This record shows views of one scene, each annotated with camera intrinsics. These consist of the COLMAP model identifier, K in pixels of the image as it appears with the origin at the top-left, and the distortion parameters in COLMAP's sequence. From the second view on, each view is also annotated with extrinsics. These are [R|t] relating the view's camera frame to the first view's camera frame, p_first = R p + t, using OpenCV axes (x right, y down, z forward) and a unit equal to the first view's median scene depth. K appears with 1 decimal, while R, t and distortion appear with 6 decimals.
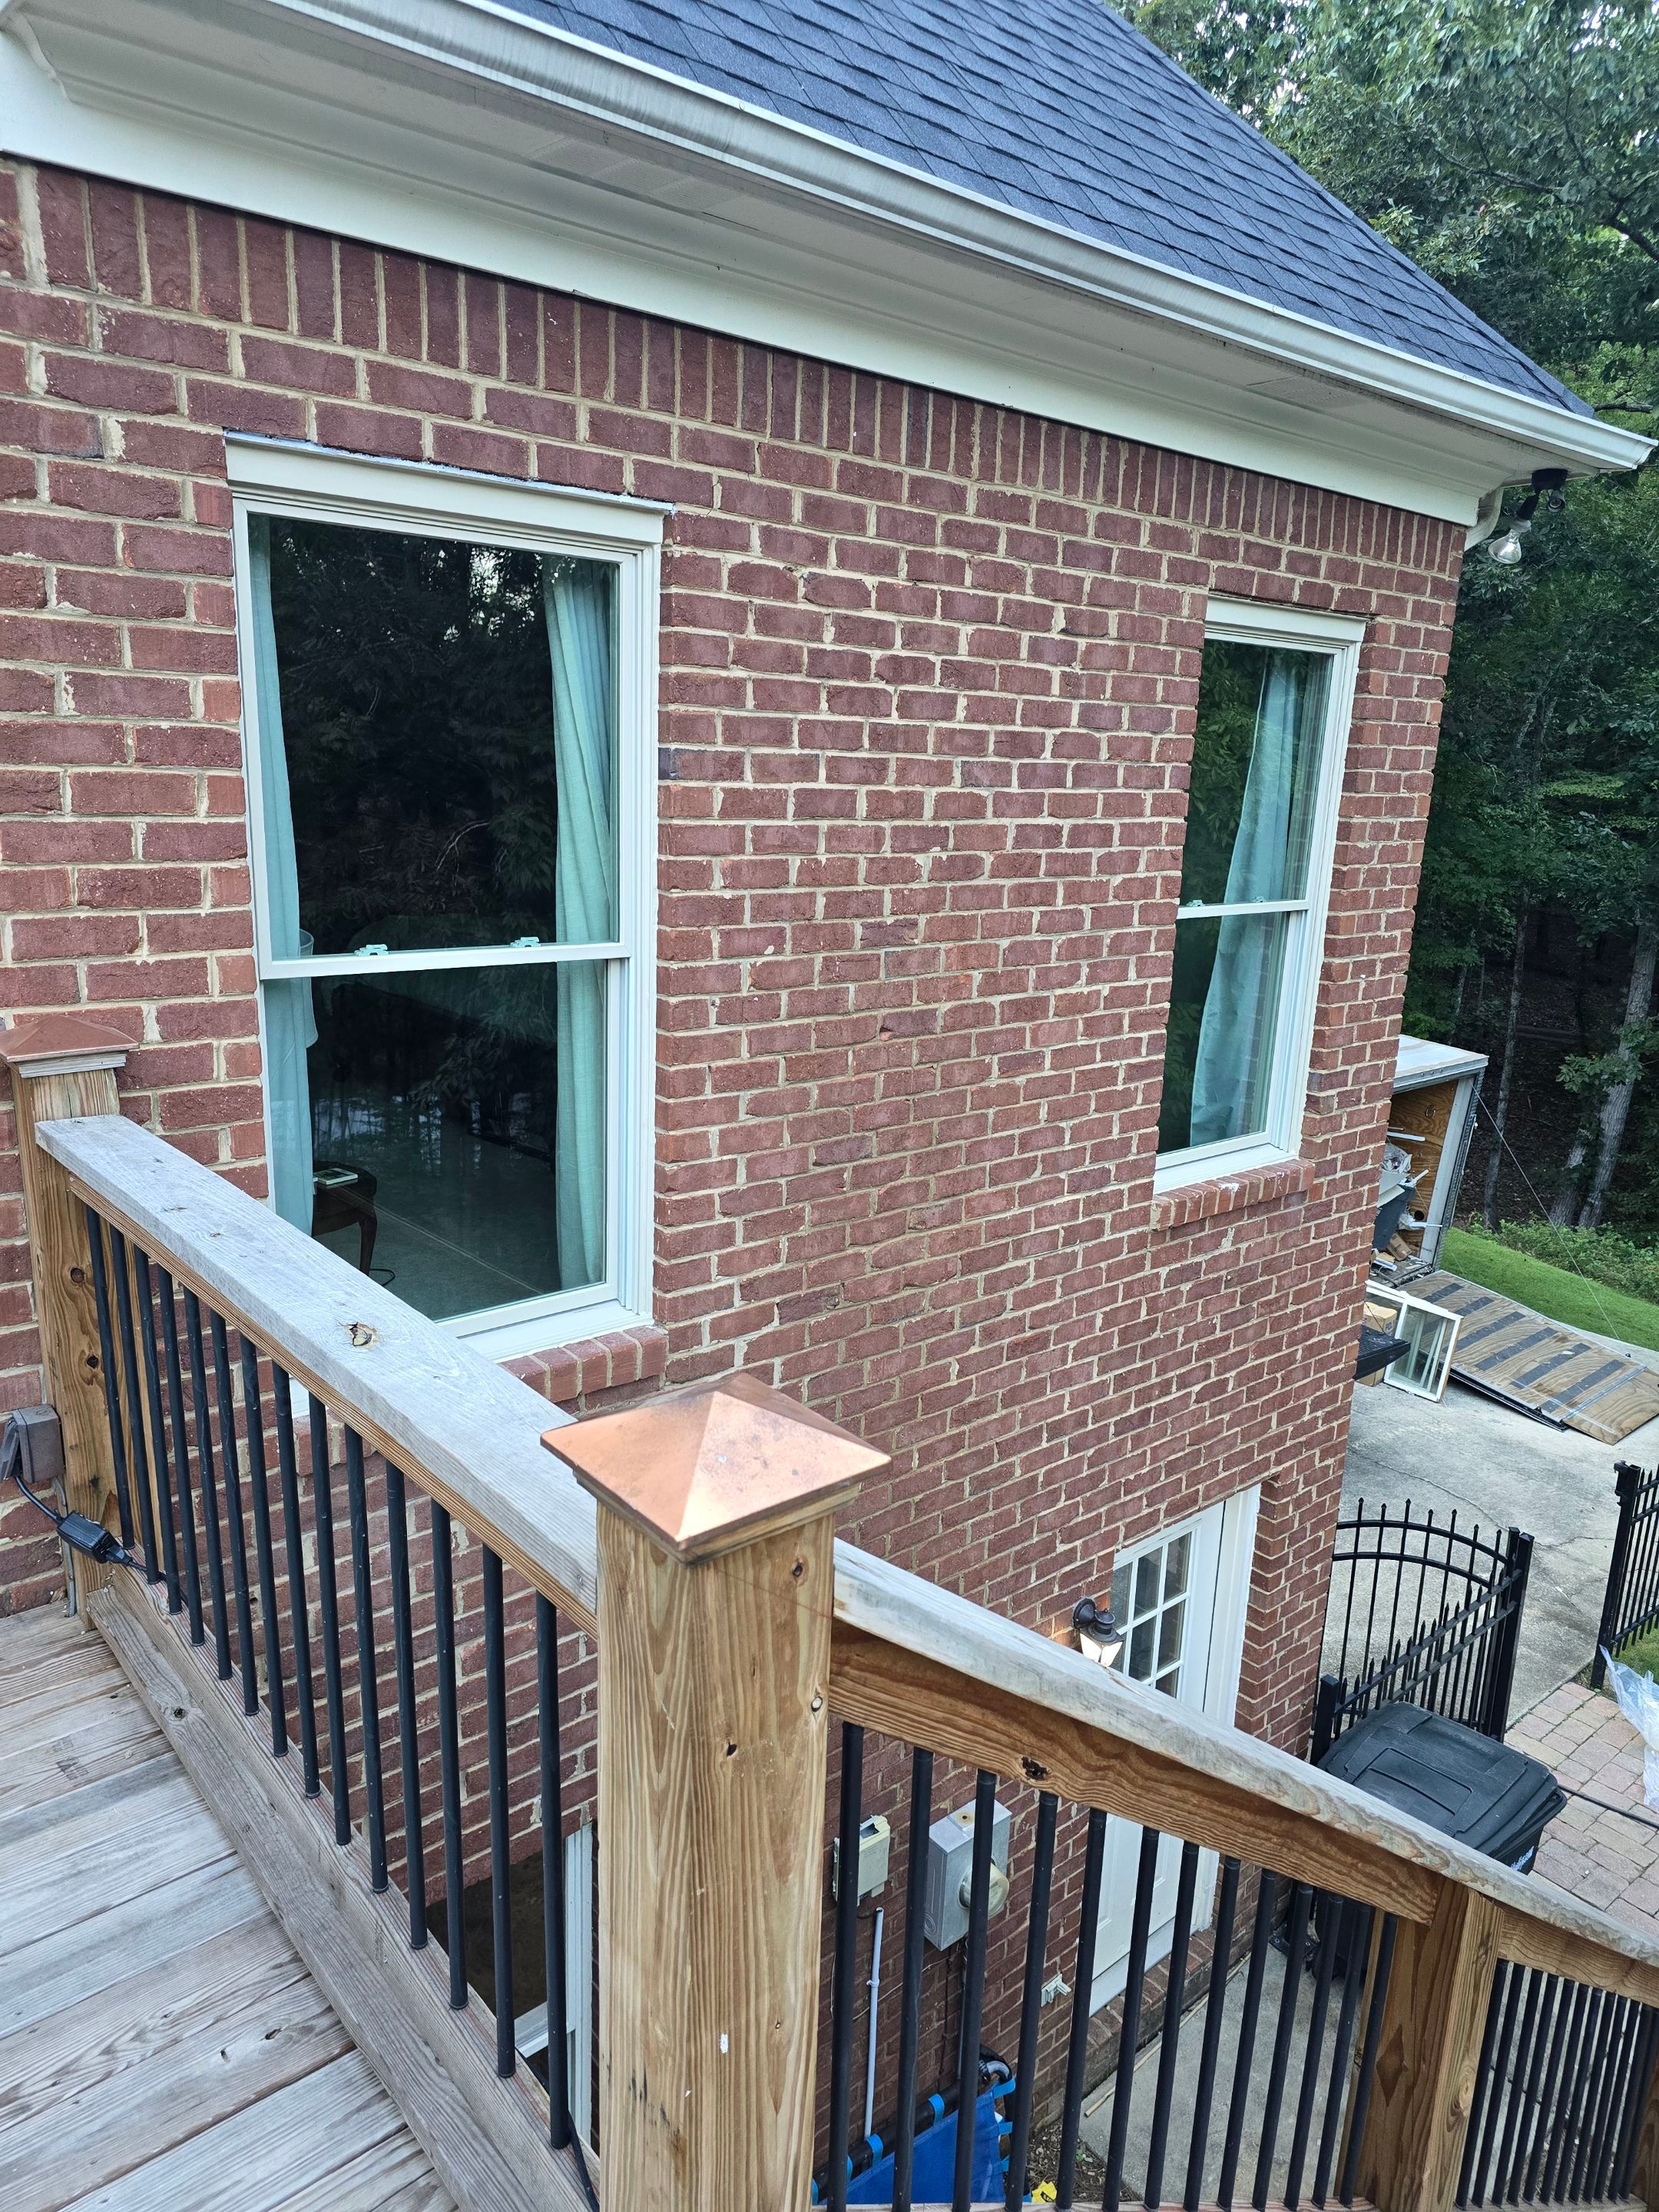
lens RADIAL K [[1507.5, 0, 824.2], [0, 1507.5, 1113.6], [0, 0, 1]] dist [0.036864, -0.023423]
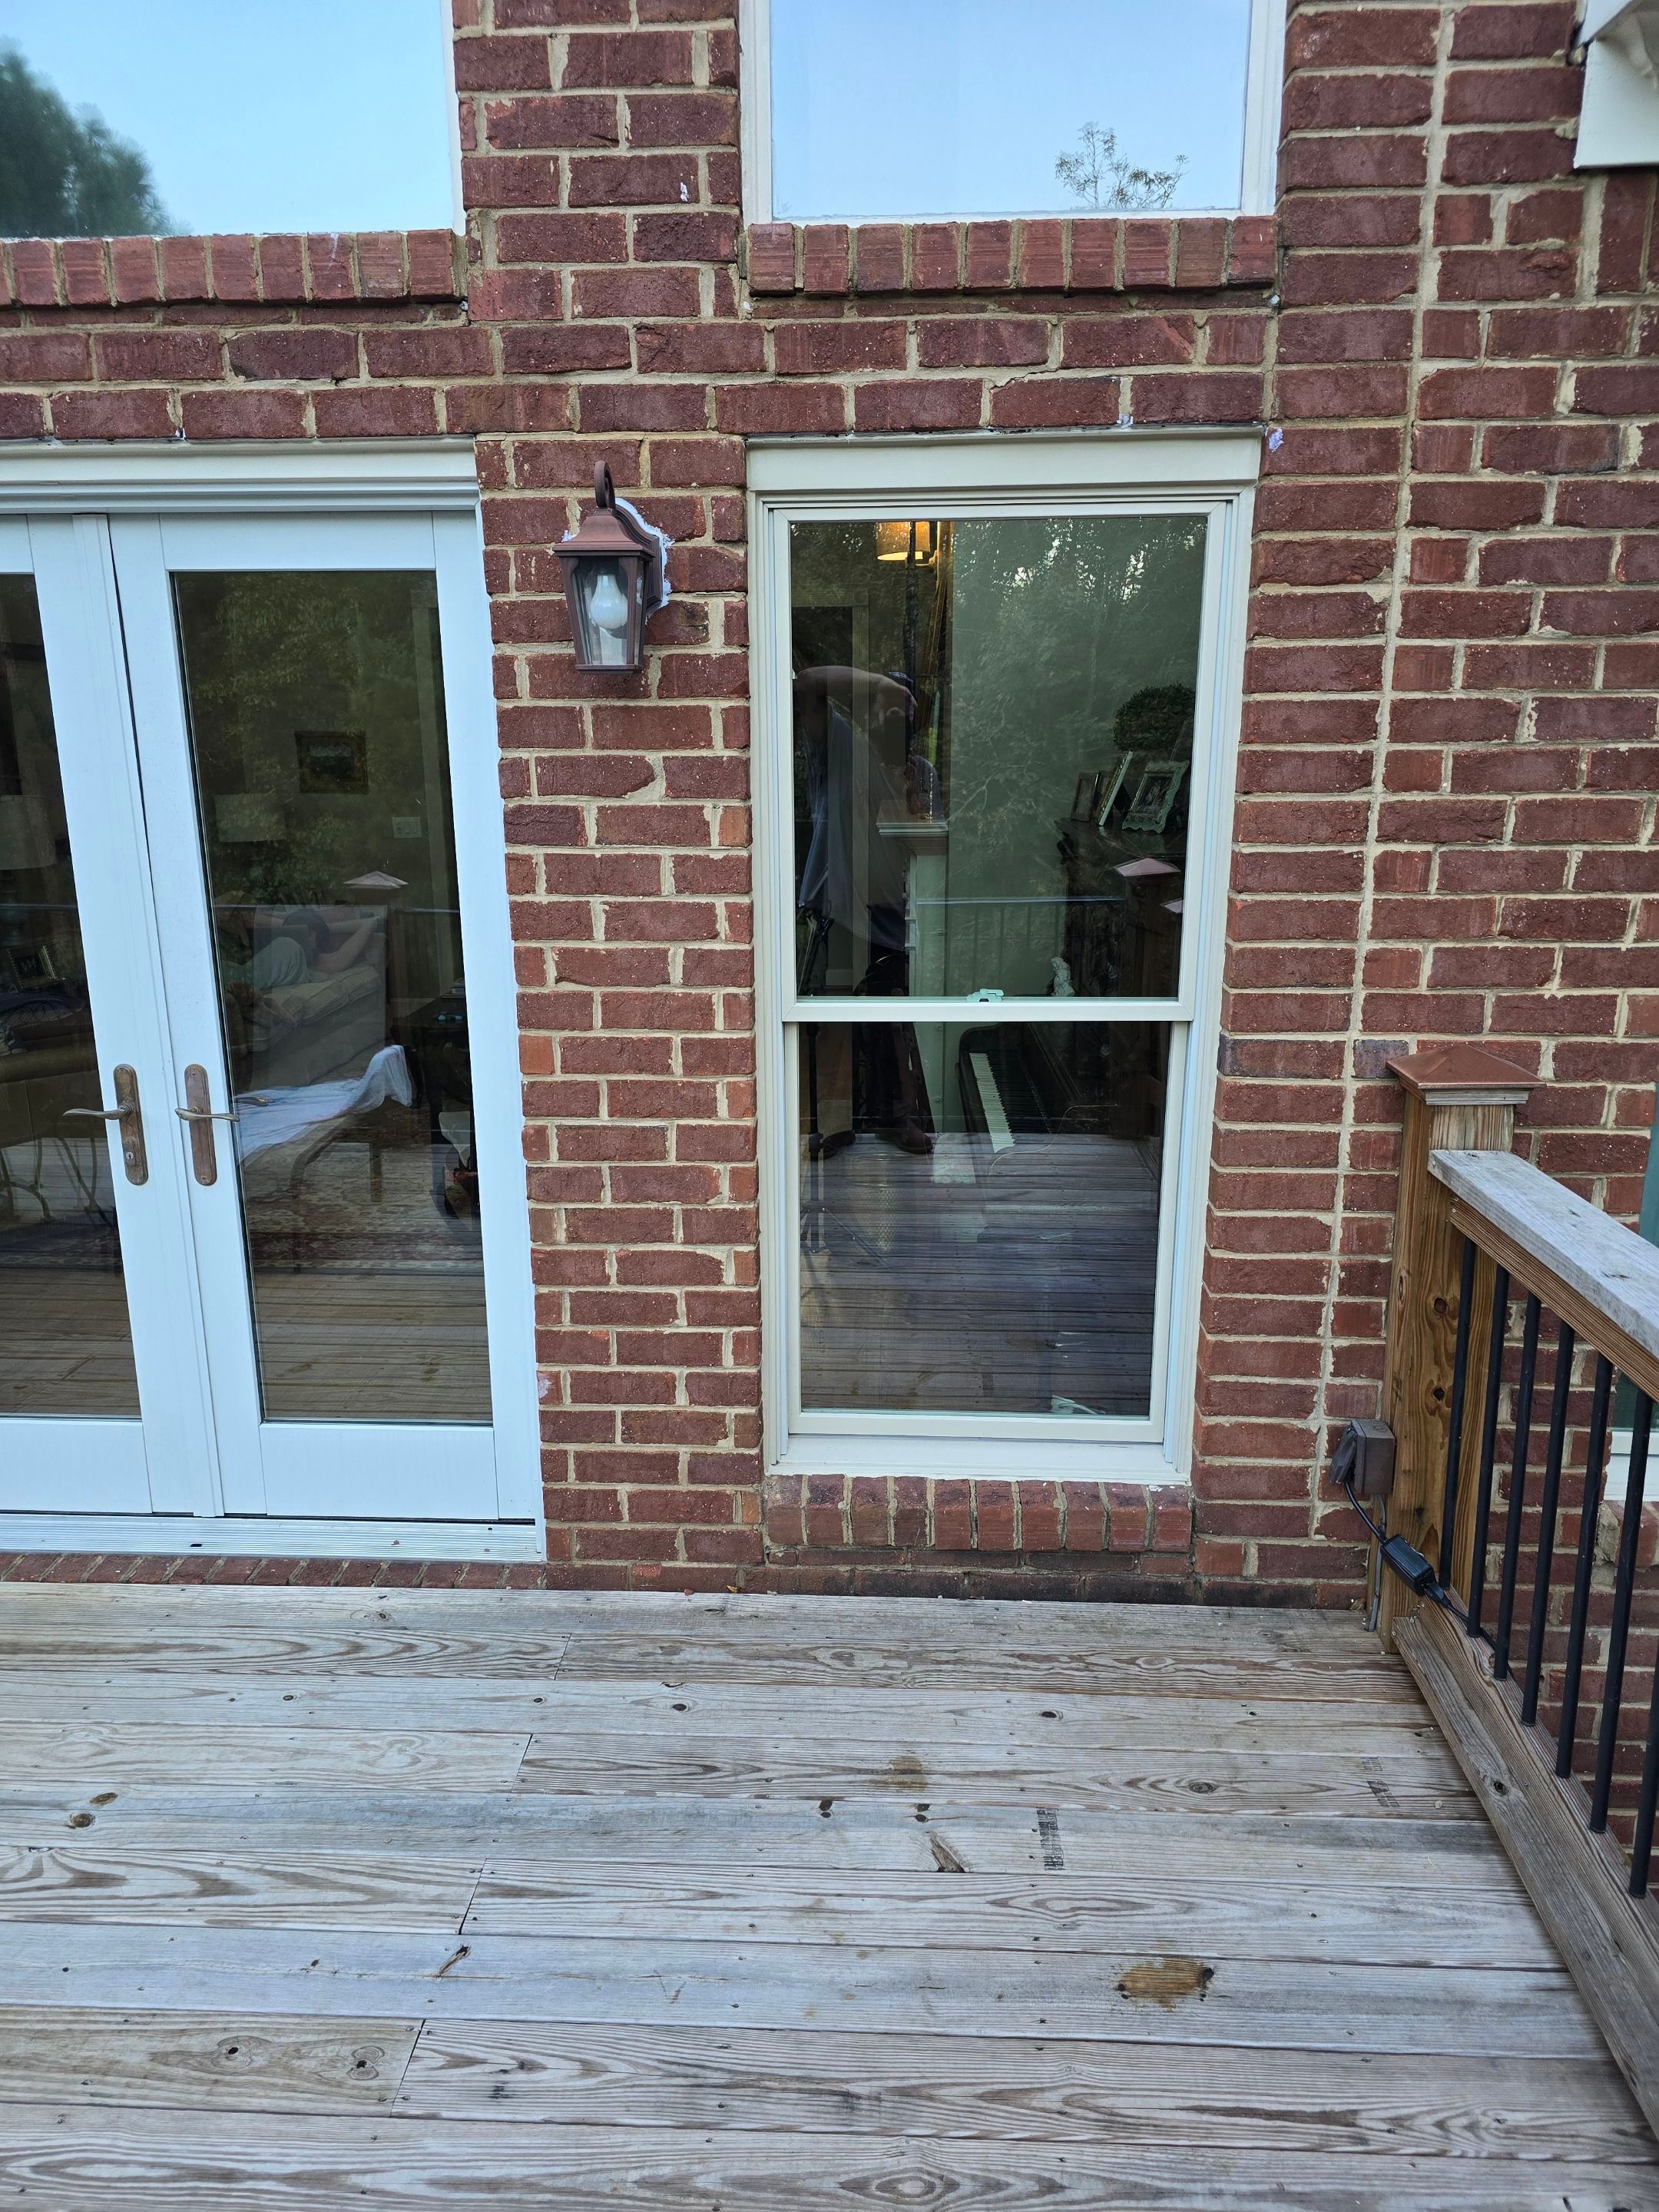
lens RADIAL K [[1507.5, 0, 824.2], [0, 1507.5, 1113.6], [0, 0, 1]] dist [0.036864, -0.023423]
pose [[0.723520, 0.128404, -0.678256, -0.128156], [-0.132065, 0.990146, 0.046571, -0.011182], [0.677553, 0.055879, 0.733348, -0.008172]]
